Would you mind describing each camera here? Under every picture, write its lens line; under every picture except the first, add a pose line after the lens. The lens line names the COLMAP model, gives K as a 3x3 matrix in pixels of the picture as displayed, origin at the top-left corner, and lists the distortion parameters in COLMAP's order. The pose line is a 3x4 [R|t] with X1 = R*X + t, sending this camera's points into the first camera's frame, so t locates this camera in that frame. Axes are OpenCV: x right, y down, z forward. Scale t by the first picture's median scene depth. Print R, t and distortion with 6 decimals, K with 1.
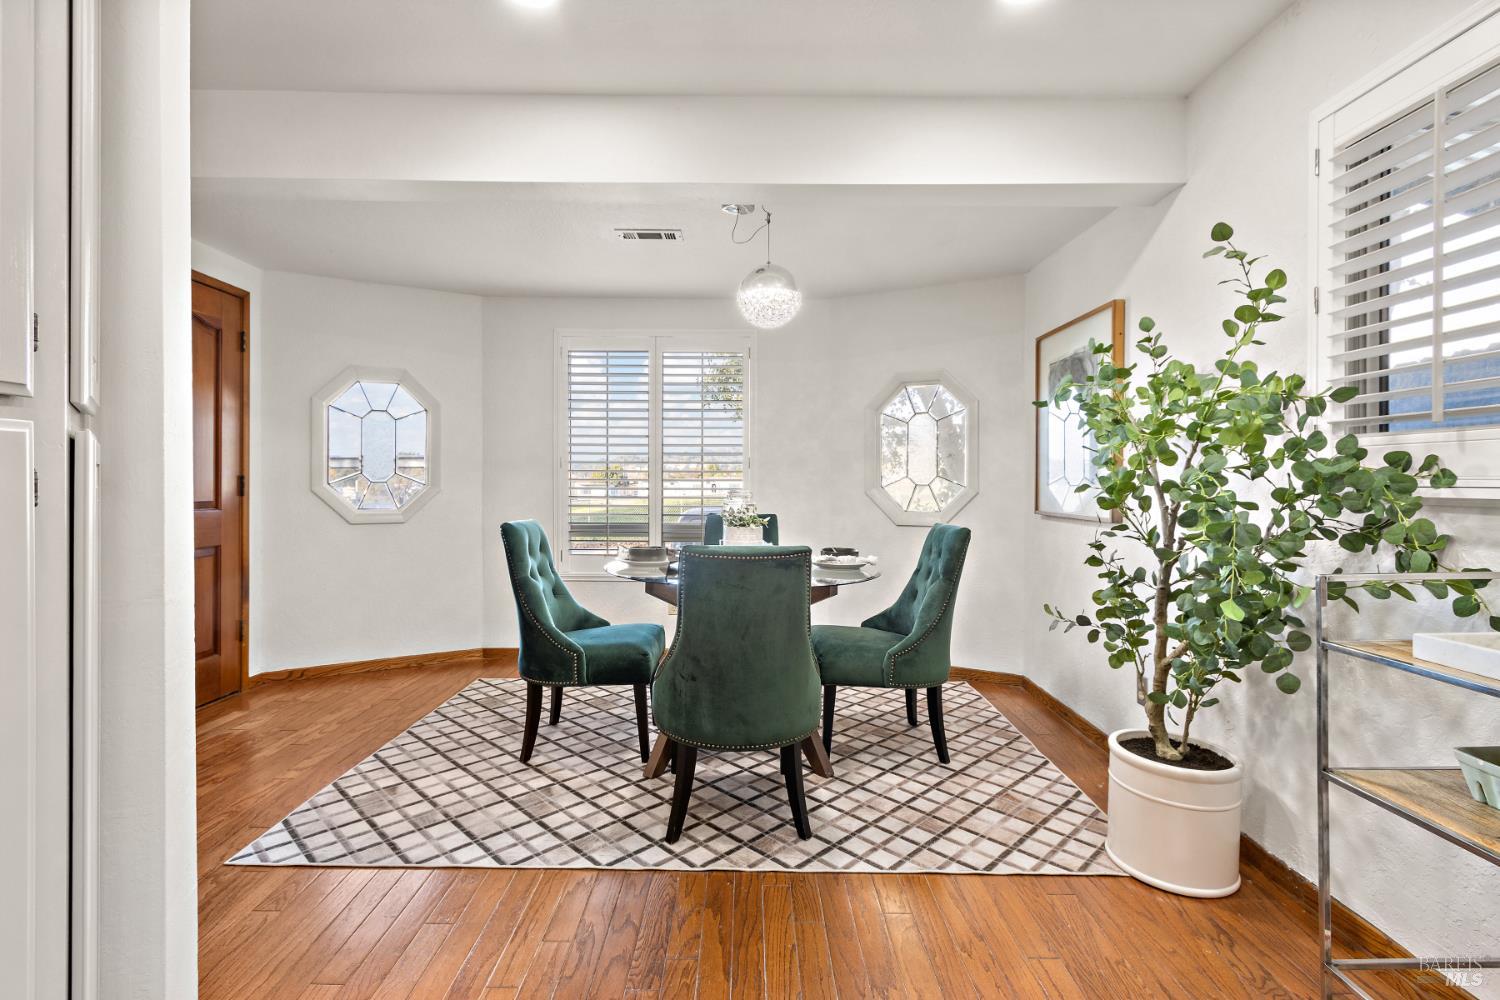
lens RADIAL K [[695.6, 0, 739.3], [0, 695.6, 476.2], [0, 0, 1]] dist [0.007285, -0.002273]
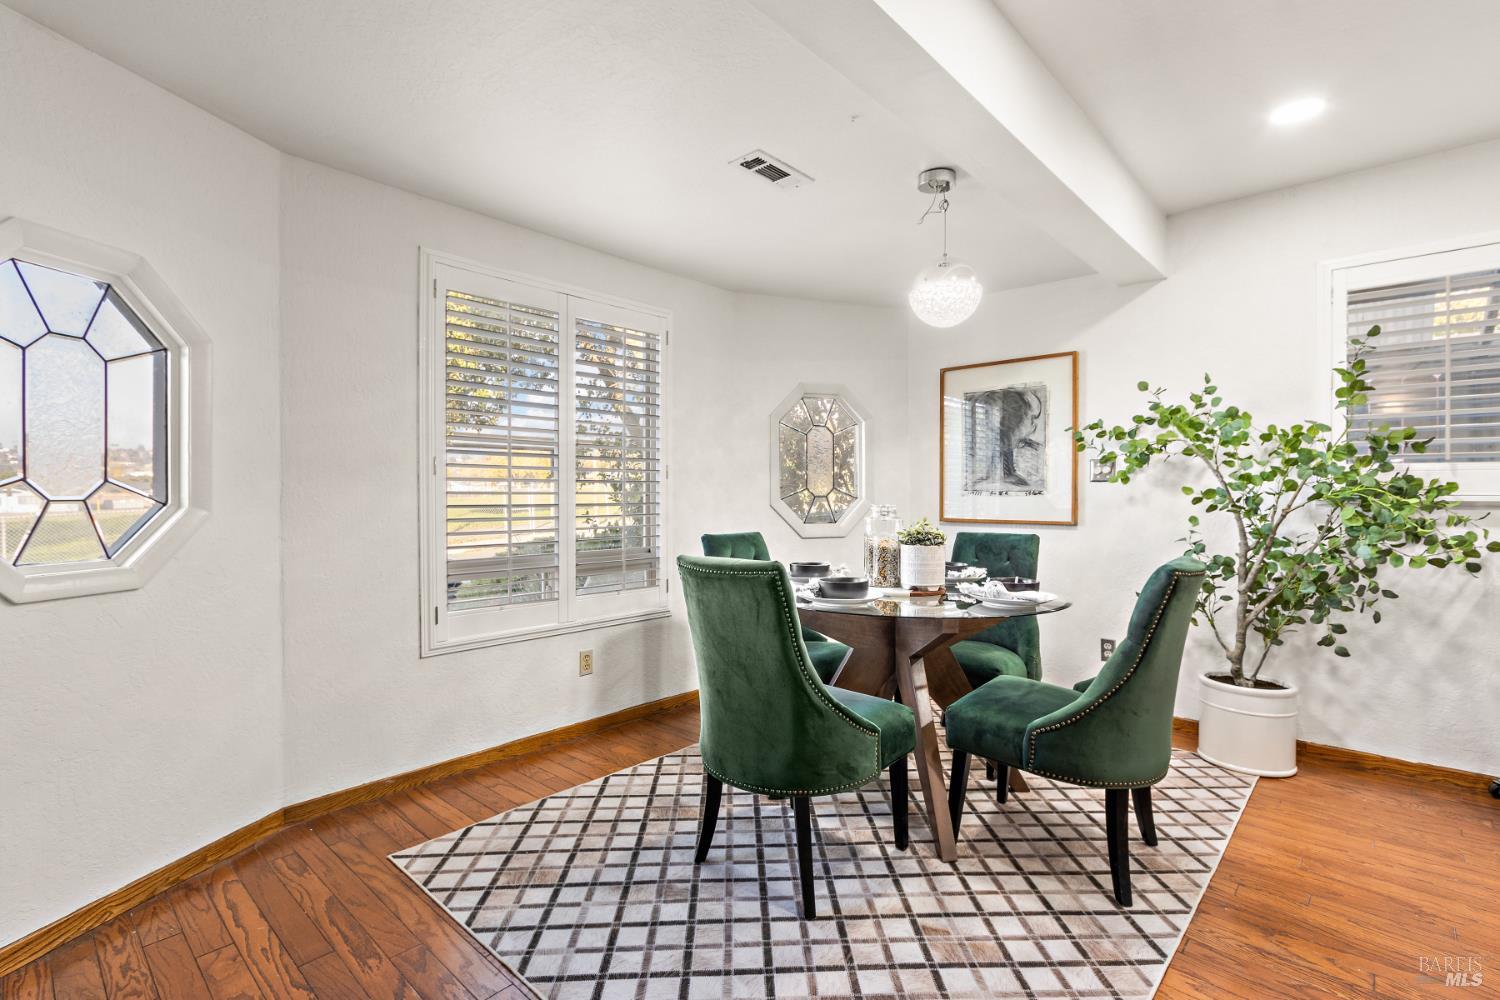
lens RADIAL K [[695.6, 0, 749.9], [0, 695.6, 492.8], [0, 0, 1]] dist [0.007285, -0.002273]
pose [[0.672154, -0.006033, 0.740387, -0.903550], [-0.002612, 0.999941, 0.010519, -0.005729], [-0.740407, -0.009004, 0.672099, 0.641437]]
